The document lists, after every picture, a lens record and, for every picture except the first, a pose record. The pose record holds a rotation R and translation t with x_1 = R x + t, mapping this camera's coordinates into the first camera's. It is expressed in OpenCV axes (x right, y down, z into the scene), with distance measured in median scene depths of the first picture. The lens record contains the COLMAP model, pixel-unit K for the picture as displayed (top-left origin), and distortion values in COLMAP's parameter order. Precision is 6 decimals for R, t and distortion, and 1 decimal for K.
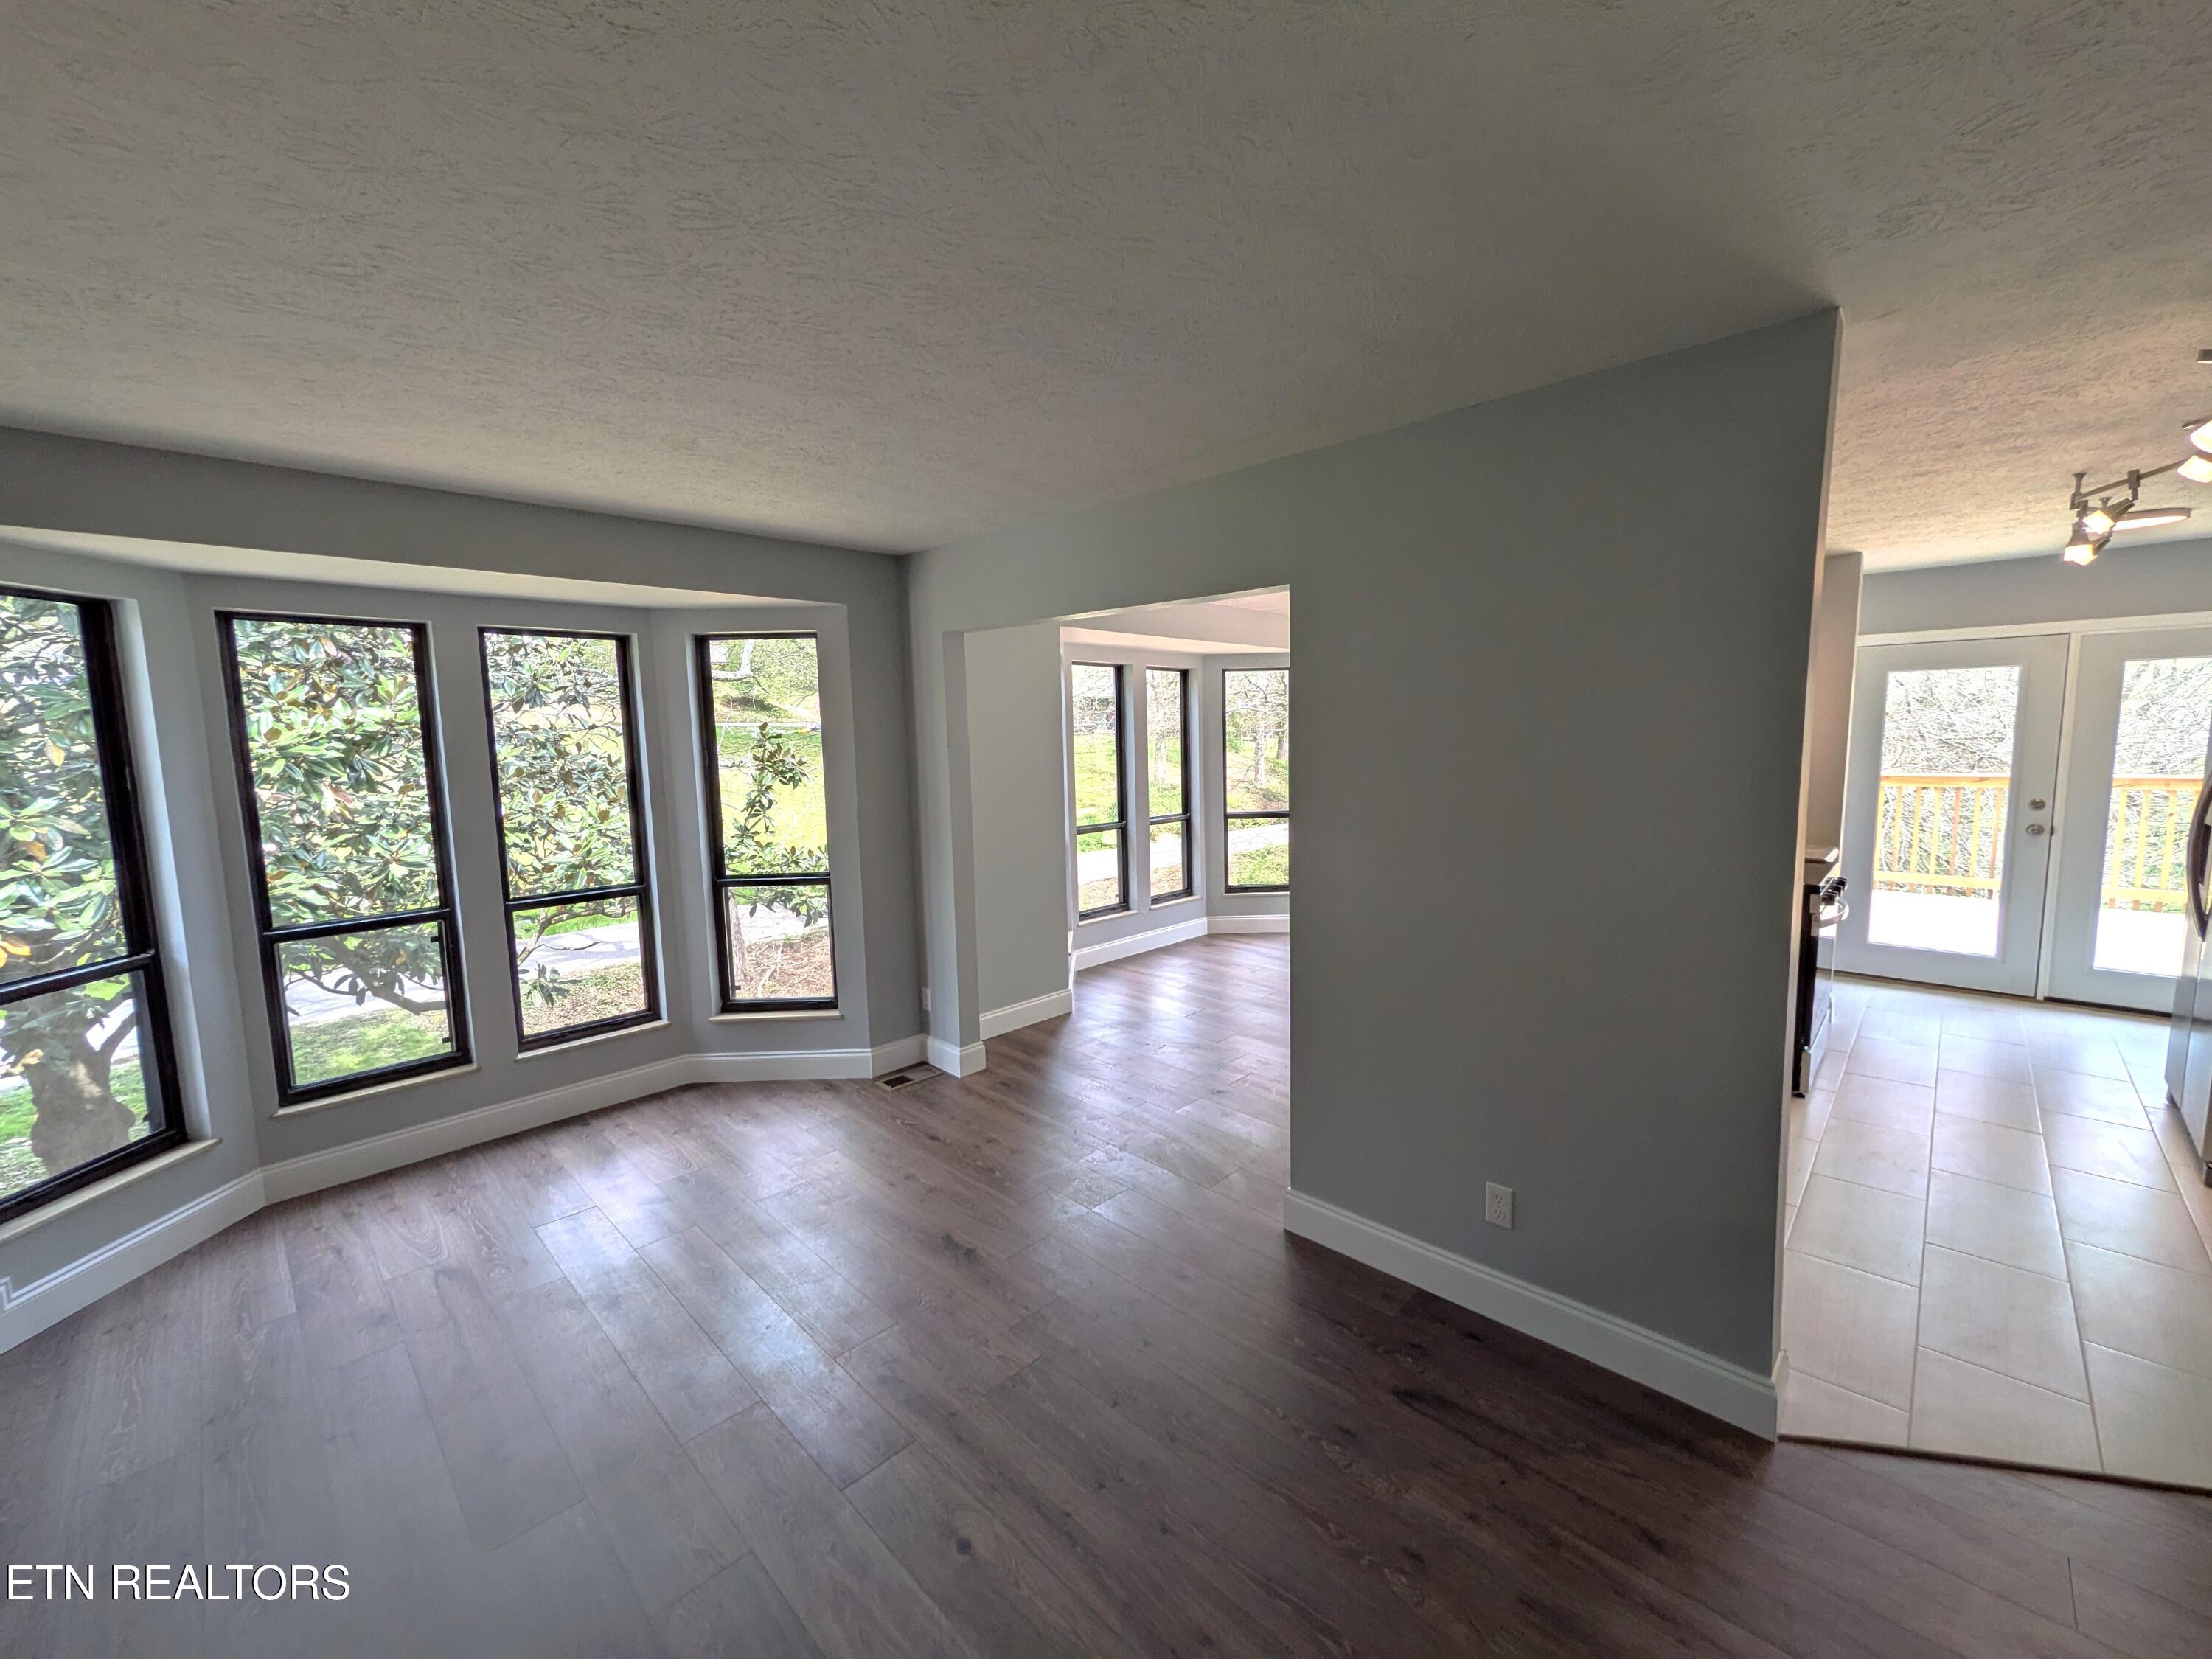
lens RADIAL K [[881.5, 0, 1115.0], [0, 881.5, 824.6], [0, 0, 1]] dist [-0.002710, 0.001979]
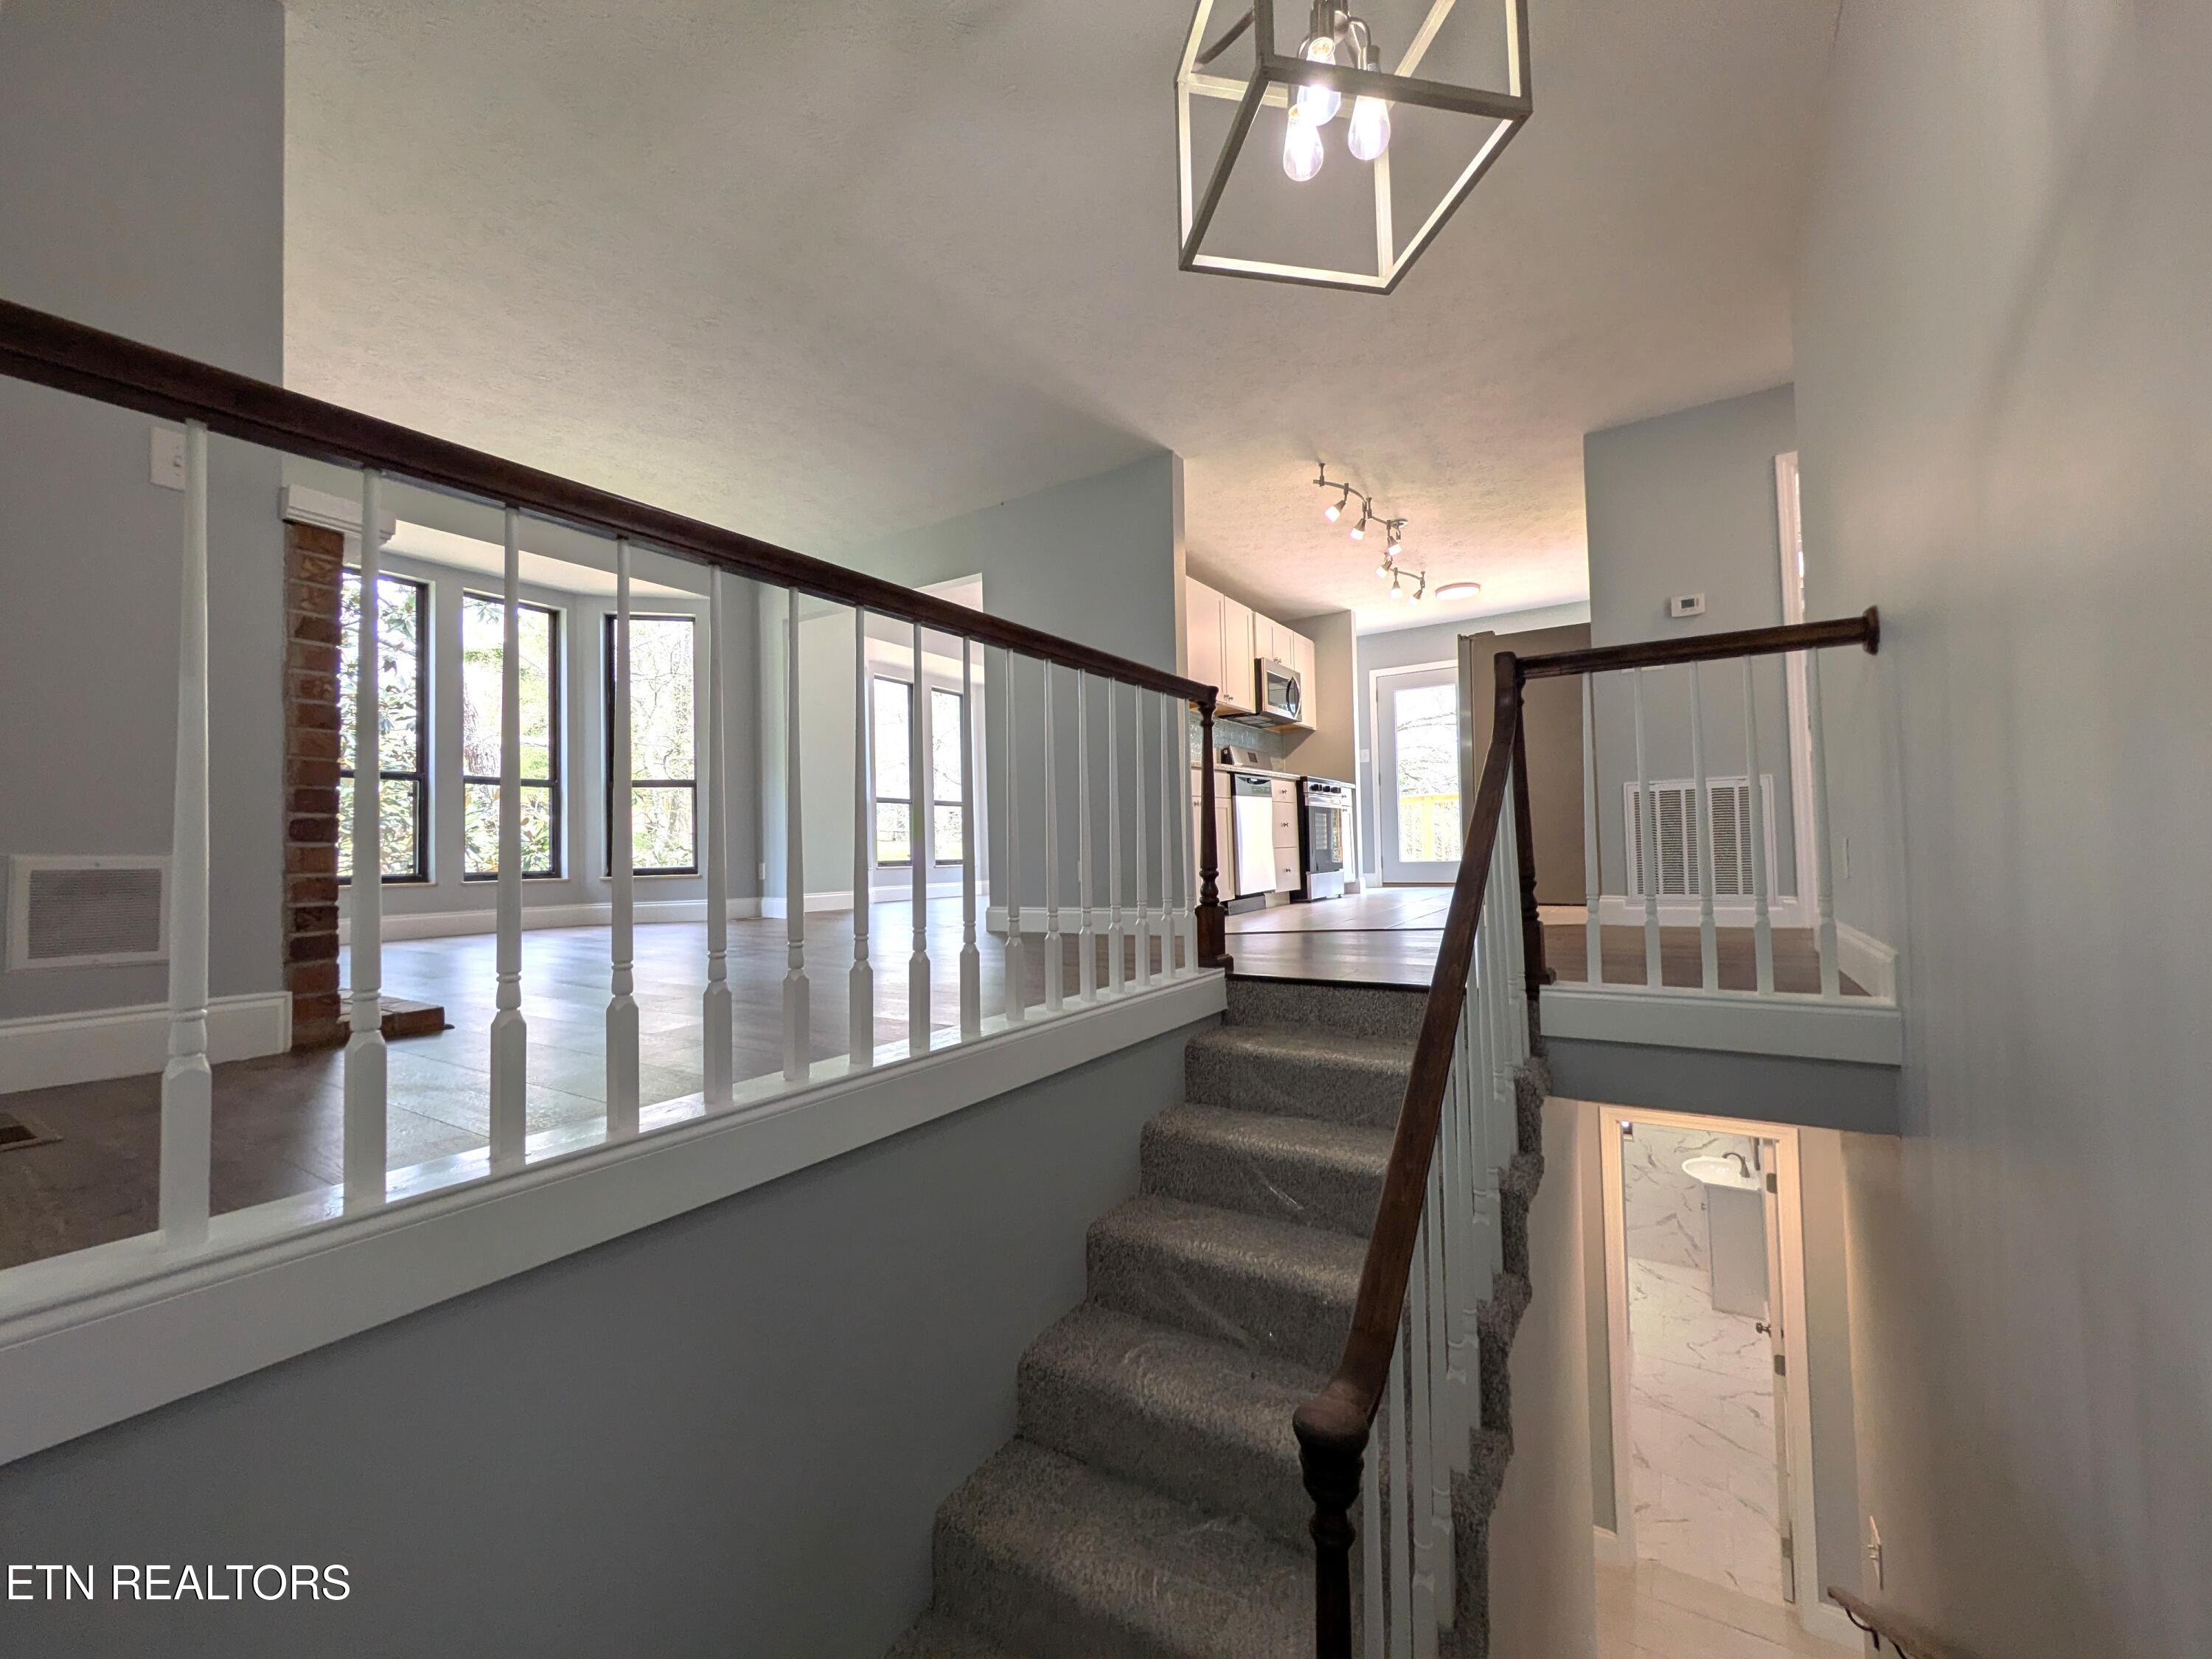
lens RADIAL K [[881.5, 0, 1125.9], [0, 881.5, 819.1], [0, 0, 1]] dist [-0.002710, 0.001979]
pose [[0.978077, -0.000331, 0.208242, 0.073489], [0.030904, 0.989156, -0.143580, 0.371048], [-0.205937, 0.146868, 0.967481, -0.575484]]
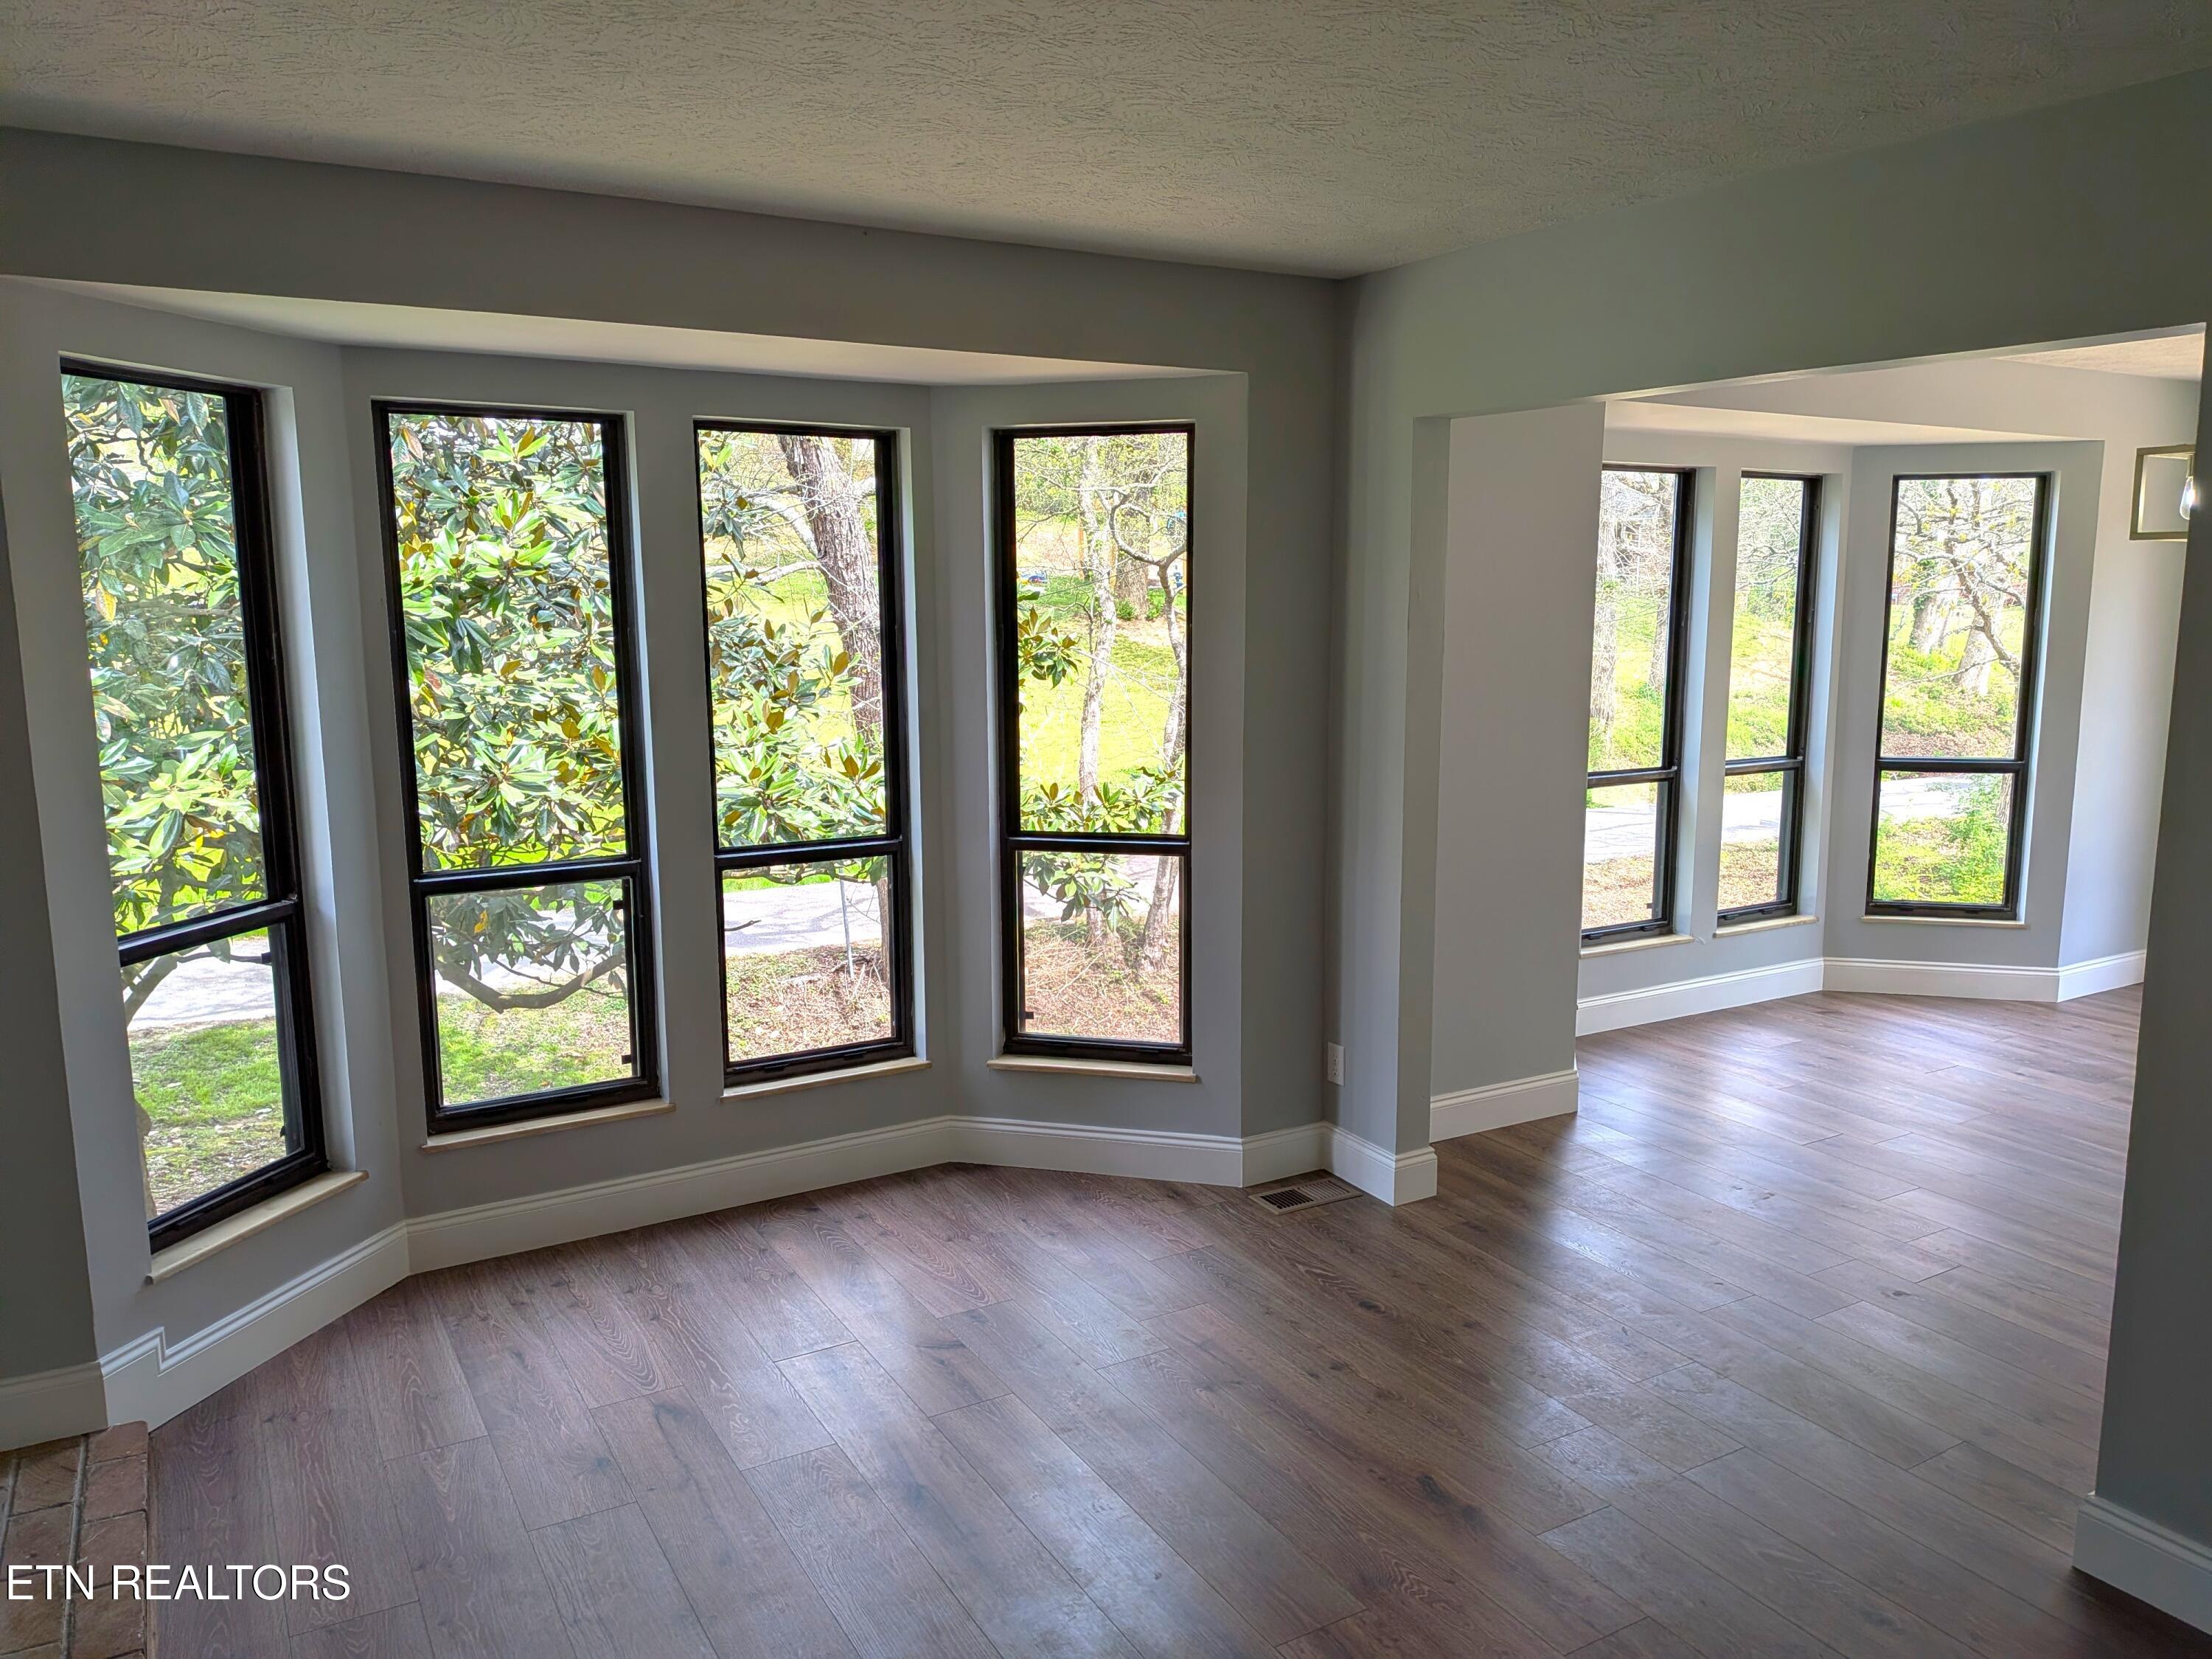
lens RADIAL K [[1586.7, 0, 1104.2], [0, 1586.7, 835.6], [0, 0, 1]] dist [0.056446, -0.066511]
pose [[0.963672, 0.056143, -0.261123, -0.106087], [-0.043031, 0.997522, 0.055668, -0.002102], [0.263601, -0.042409, 0.963699, -0.038560]]
